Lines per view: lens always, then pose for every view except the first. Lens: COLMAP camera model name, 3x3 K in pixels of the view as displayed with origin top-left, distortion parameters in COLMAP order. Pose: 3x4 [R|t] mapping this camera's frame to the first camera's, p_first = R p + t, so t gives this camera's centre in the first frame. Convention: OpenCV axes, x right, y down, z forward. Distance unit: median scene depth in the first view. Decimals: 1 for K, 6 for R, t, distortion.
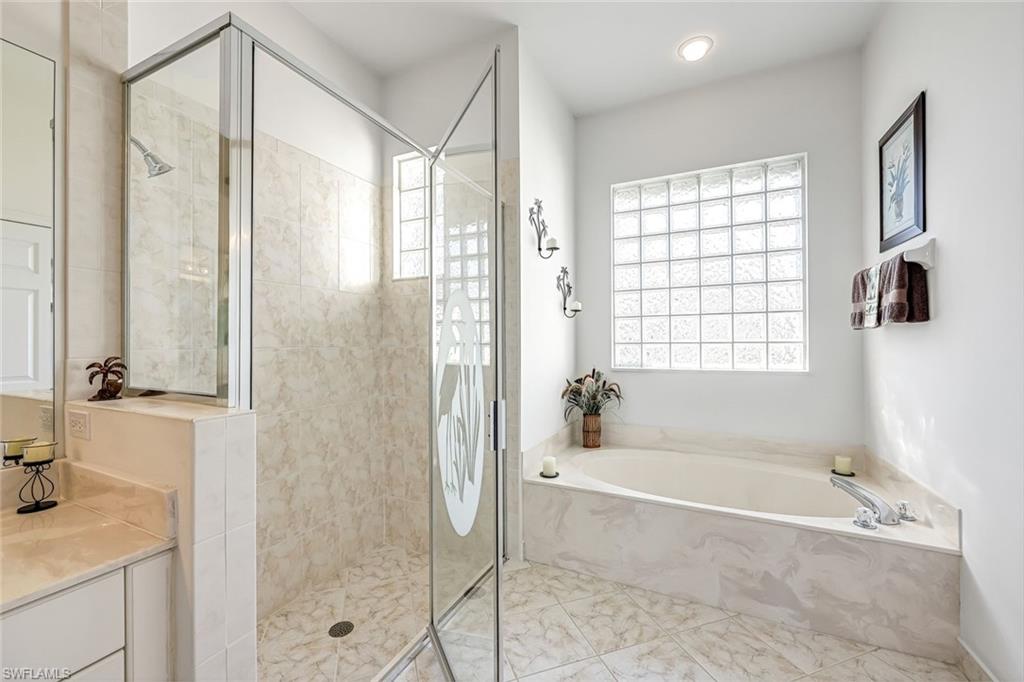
lens RADIAL K [[408.0, 0, 512.2], [0, 408.0, 338.6], [0, 0, 1]] dist [-0.000801, -0.000048]
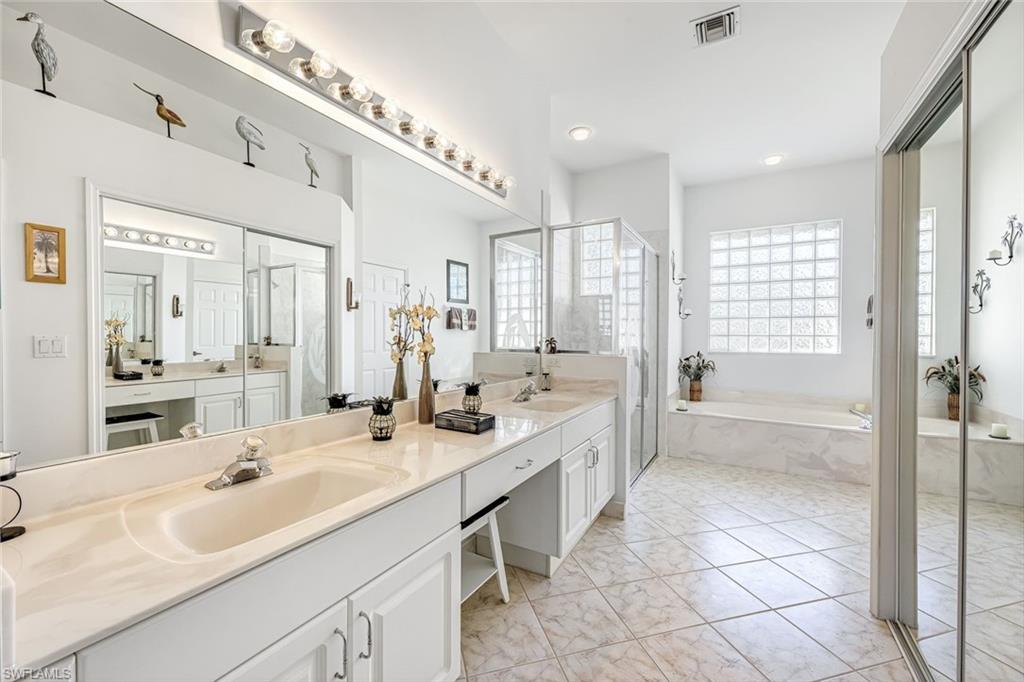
lens RADIAL K [[415.6, 0, 513.3], [0, 415.6, 335.6], [0, 0, 1]] dist [0.013476, -0.000177]
pose [[0.997922, 0.010180, -0.063617, -0.455725], [-0.009257, 0.999848, 0.014773, -0.004028], [0.063758, -0.014153, 0.997865, -0.725330]]
